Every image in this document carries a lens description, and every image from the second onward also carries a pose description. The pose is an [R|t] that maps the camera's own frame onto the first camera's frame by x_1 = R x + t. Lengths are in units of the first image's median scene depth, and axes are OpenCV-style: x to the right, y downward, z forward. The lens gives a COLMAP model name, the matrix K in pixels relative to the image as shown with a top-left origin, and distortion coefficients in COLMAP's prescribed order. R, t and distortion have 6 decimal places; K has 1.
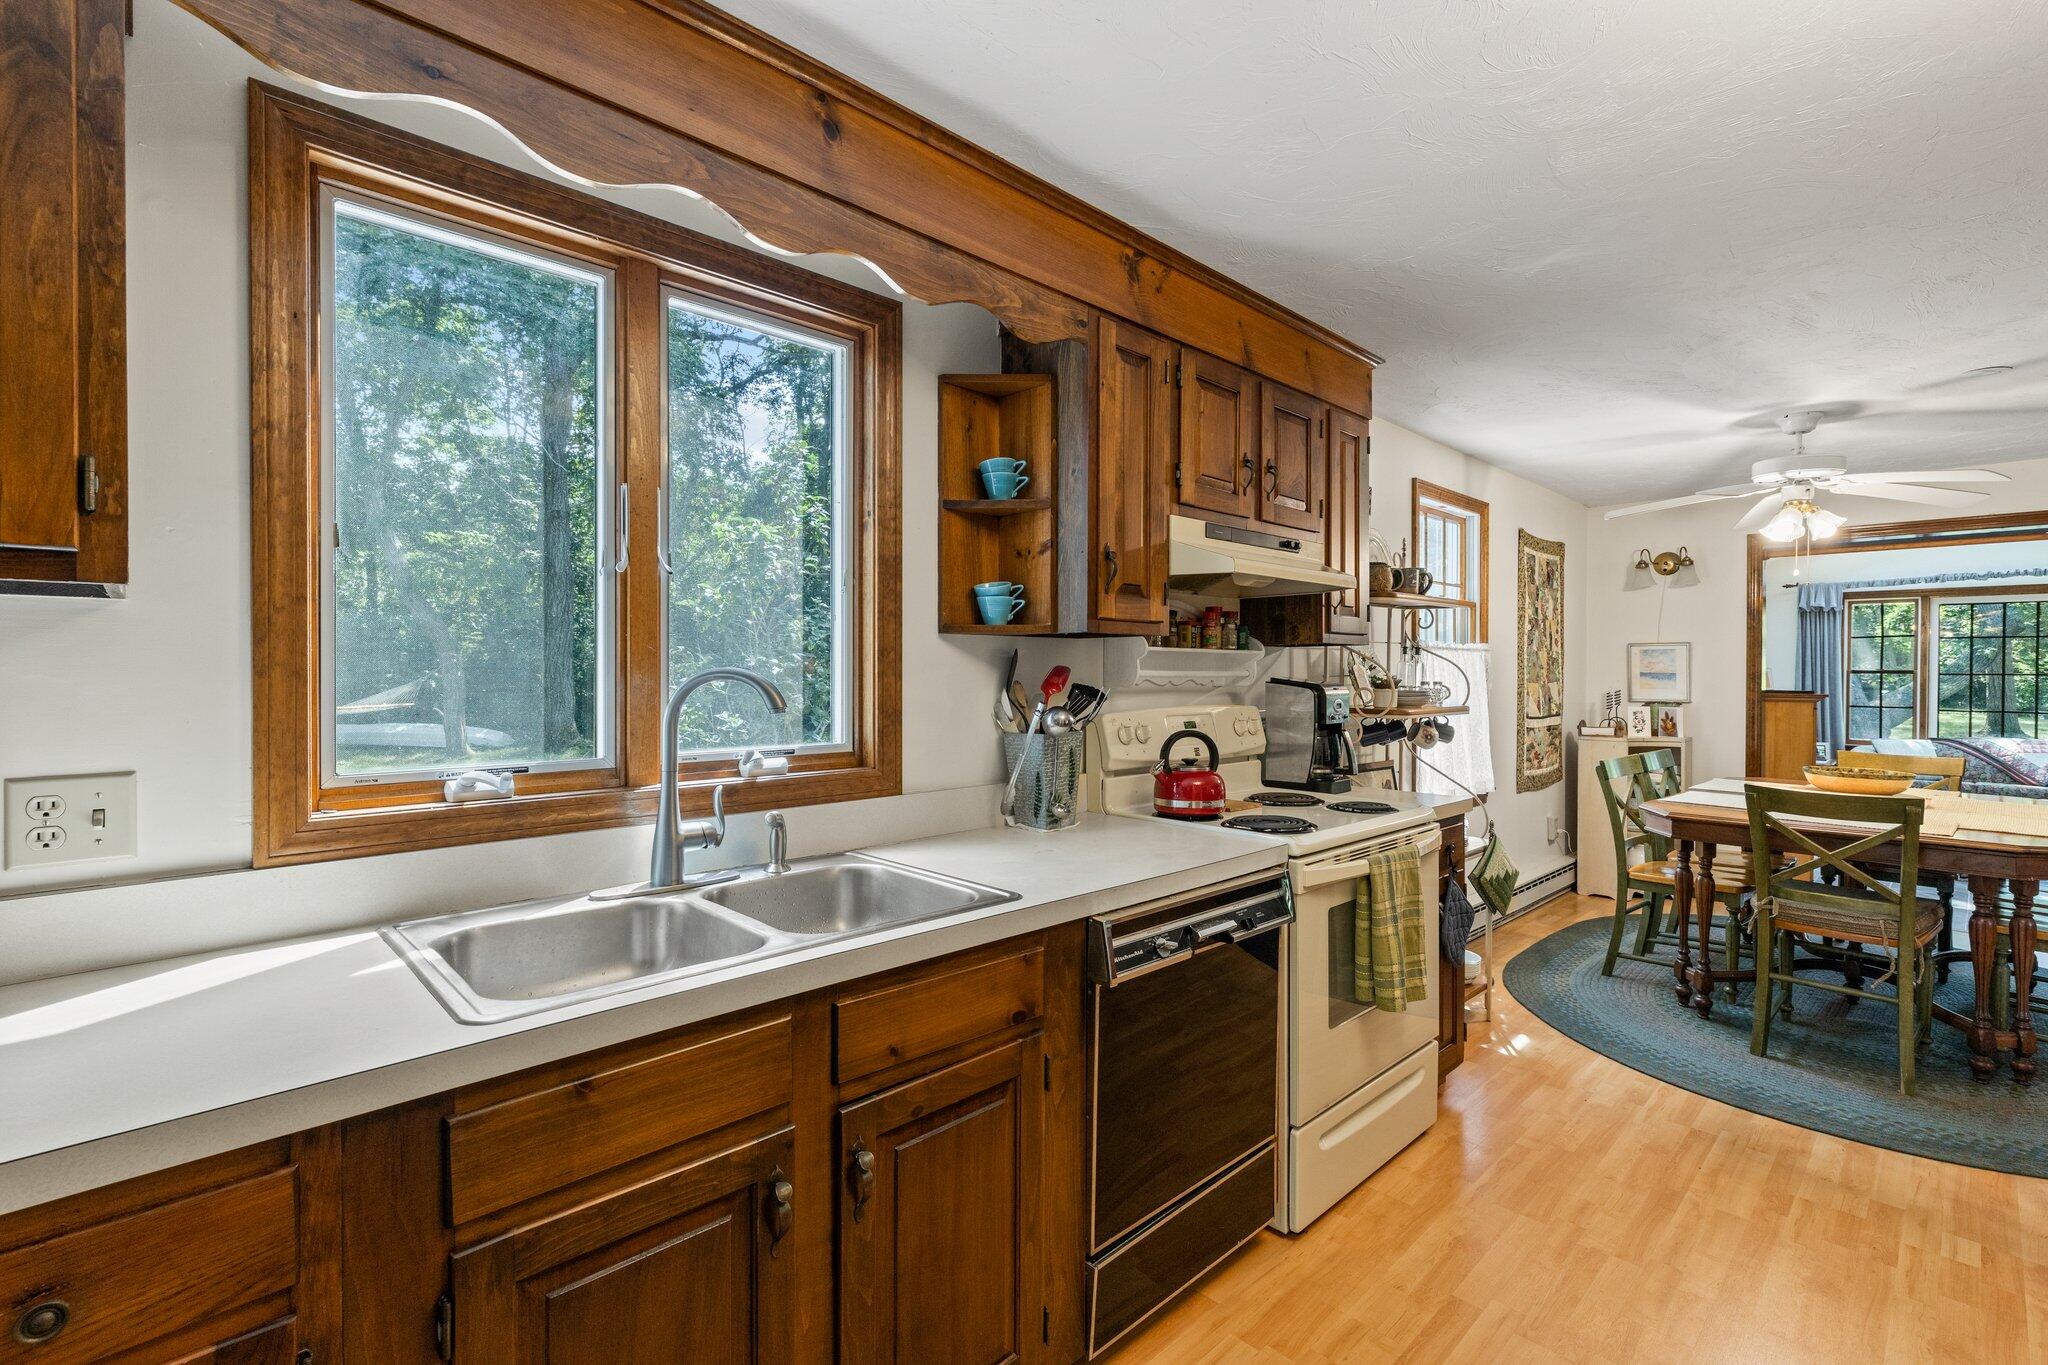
lens RADIAL K [[926.5, 0, 1024.0], [0, 926.5, 682.5], [0, 0, 1]] dist [-0.000160, -0.019492]
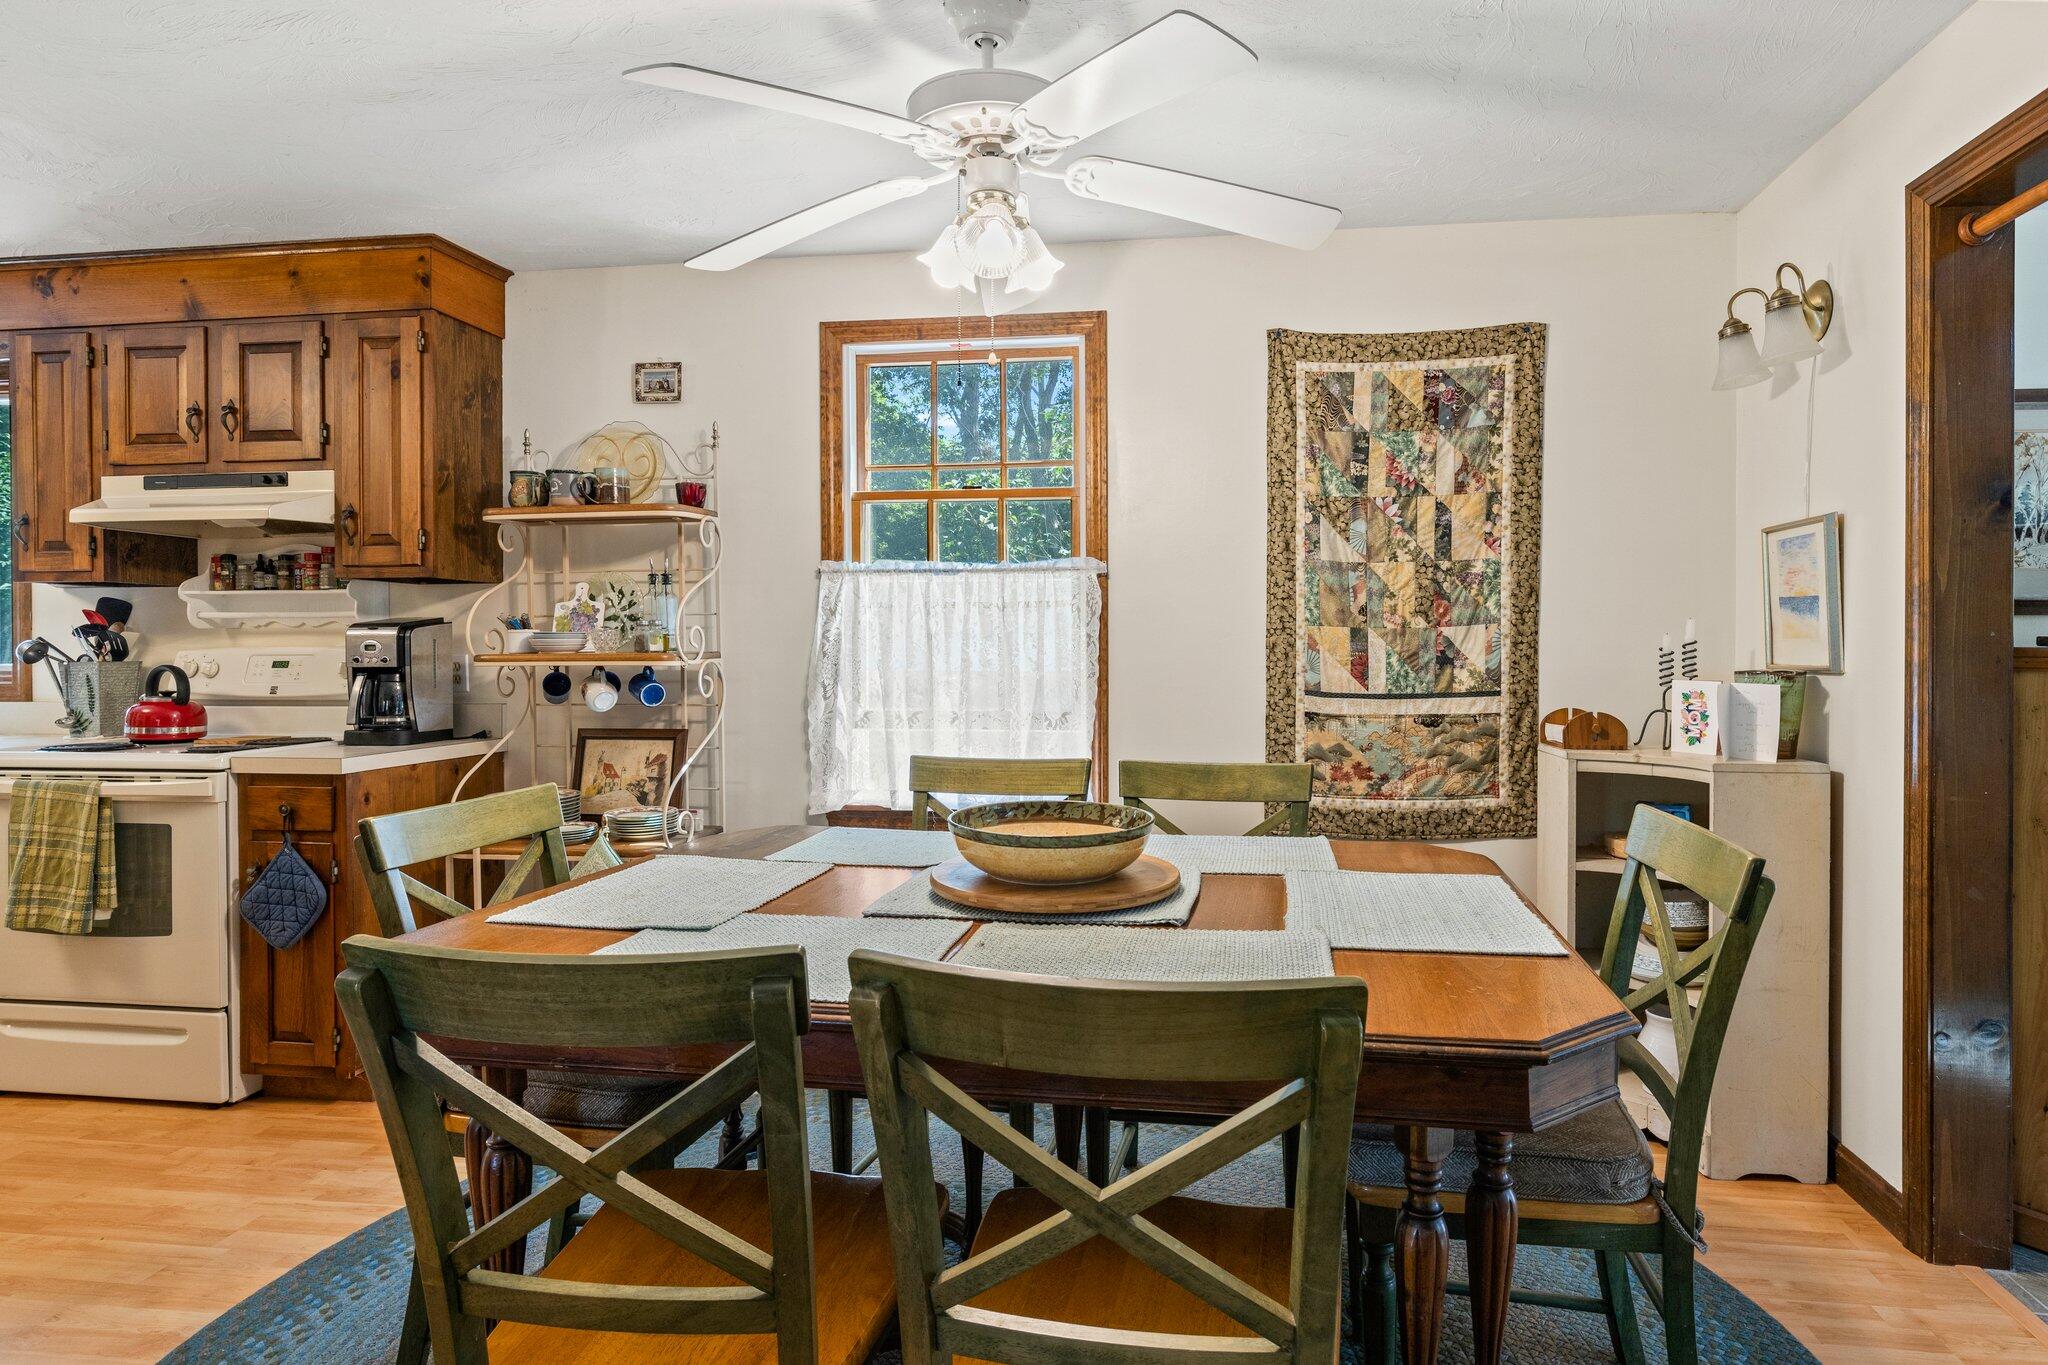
lens RADIAL K [[1196.8, 0, 1034.1], [0, 1196.8, 650.1], [0, 0, 1]] dist [0.015102, 0.000334]
pose [[0.597271, 0.004071, -0.802029, 1.835524], [-0.002902, 0.999992, 0.002915, 0.024163], [0.802034, 0.000586, 0.597278, 0.917918]]
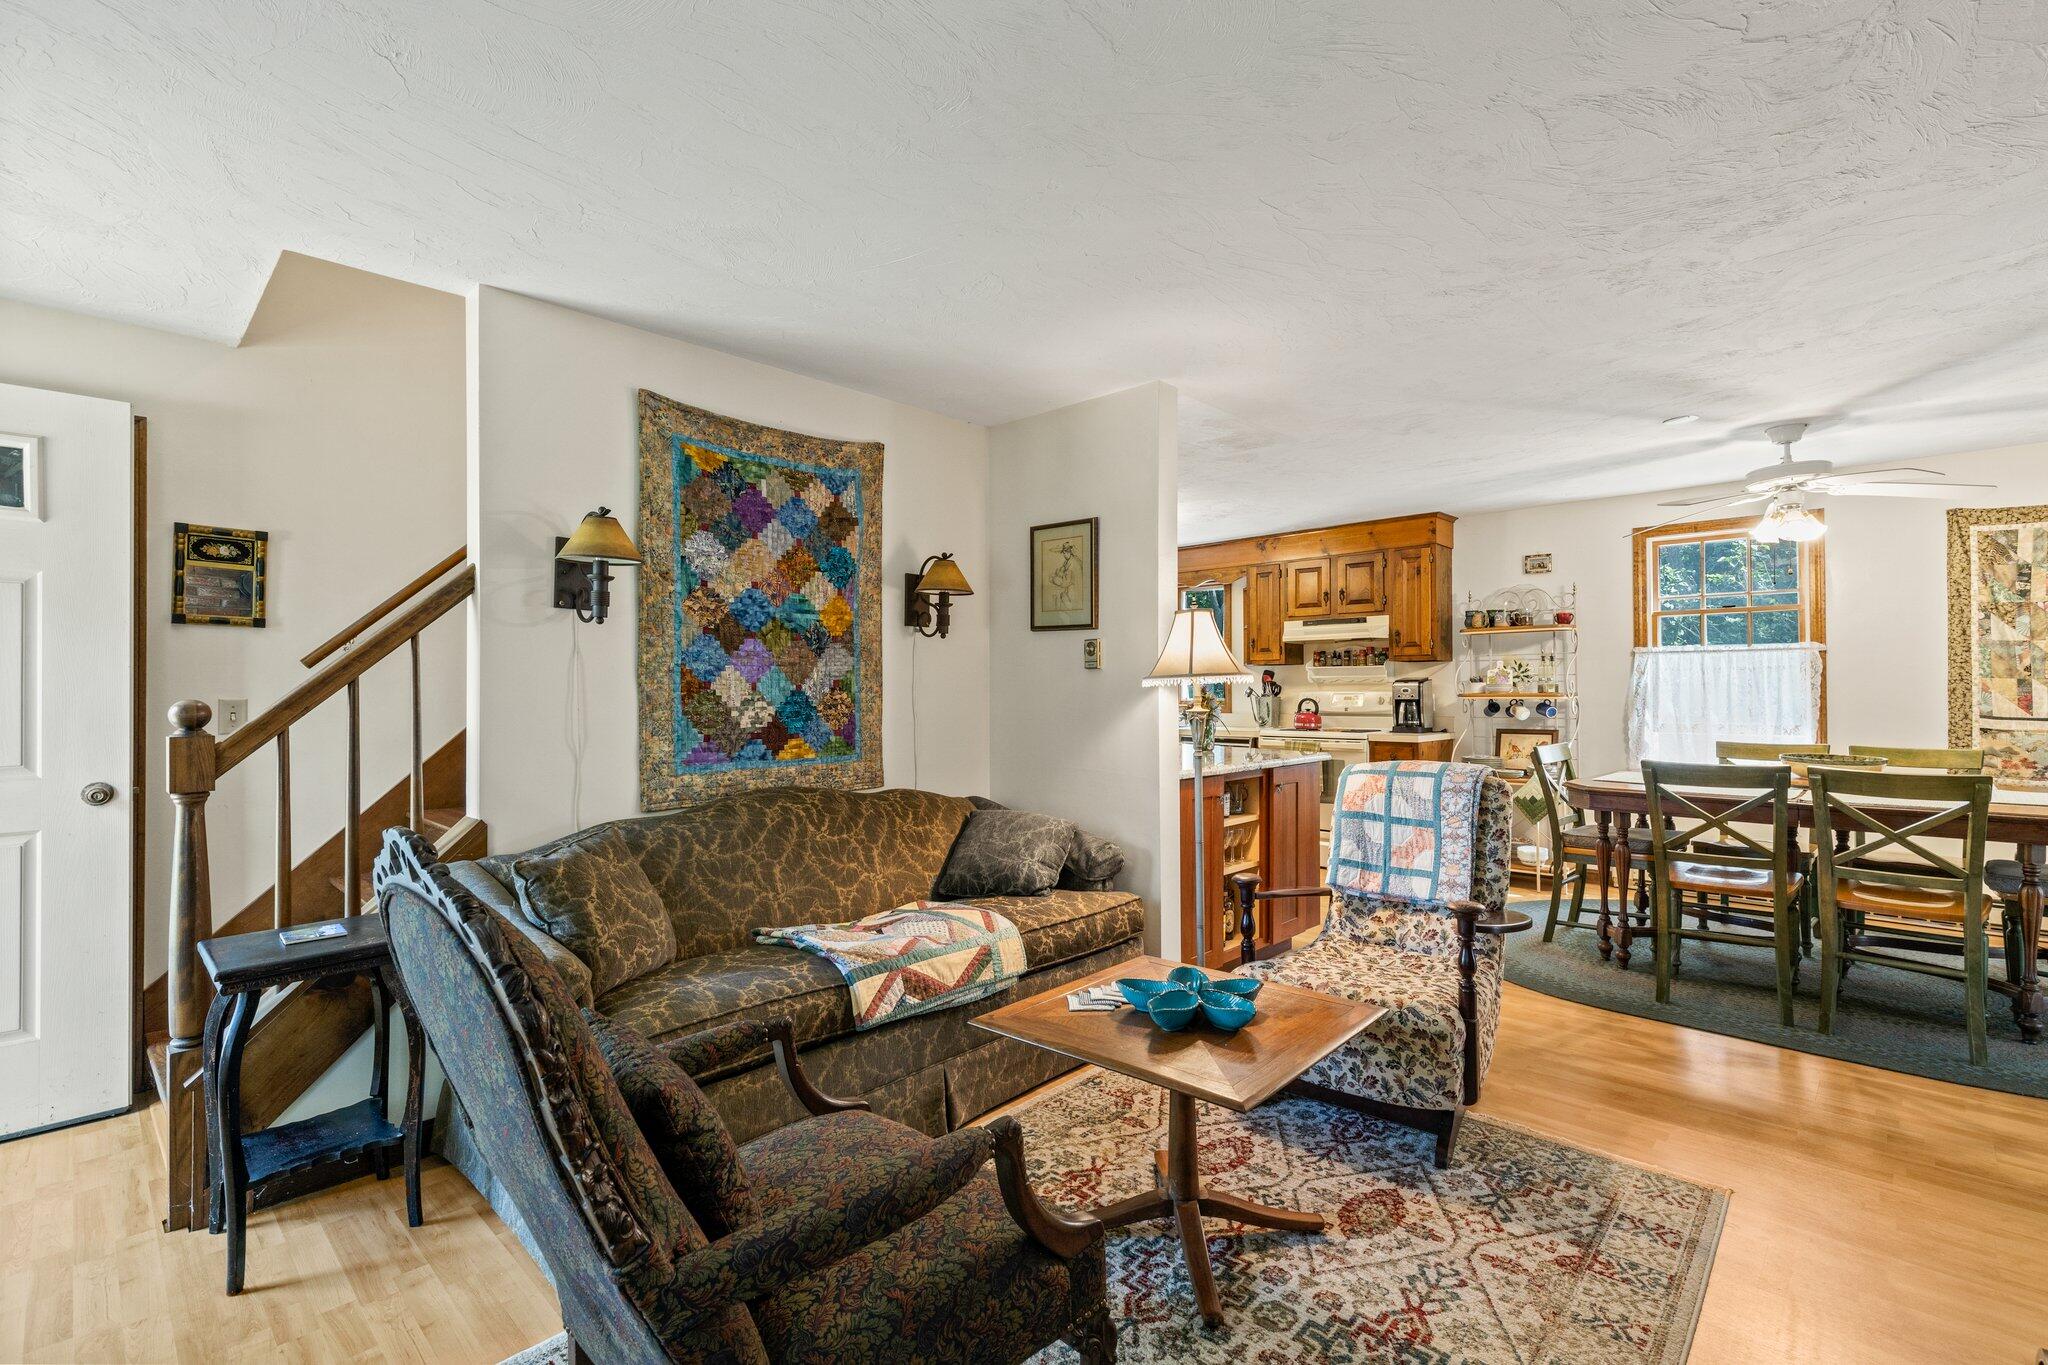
lens RADIAL K [[903.9, 0, 1024.0], [0, 903.9, 682.5], [0, 0, 1]] dist [0.000468, 0.000321]
pose [[0.042731, -0.010985, -0.999026, 2.584391], [-0.004411, 0.999928, -0.011183, 0.036106], [0.999077, 0.004884, 0.042679, 0.070700]]
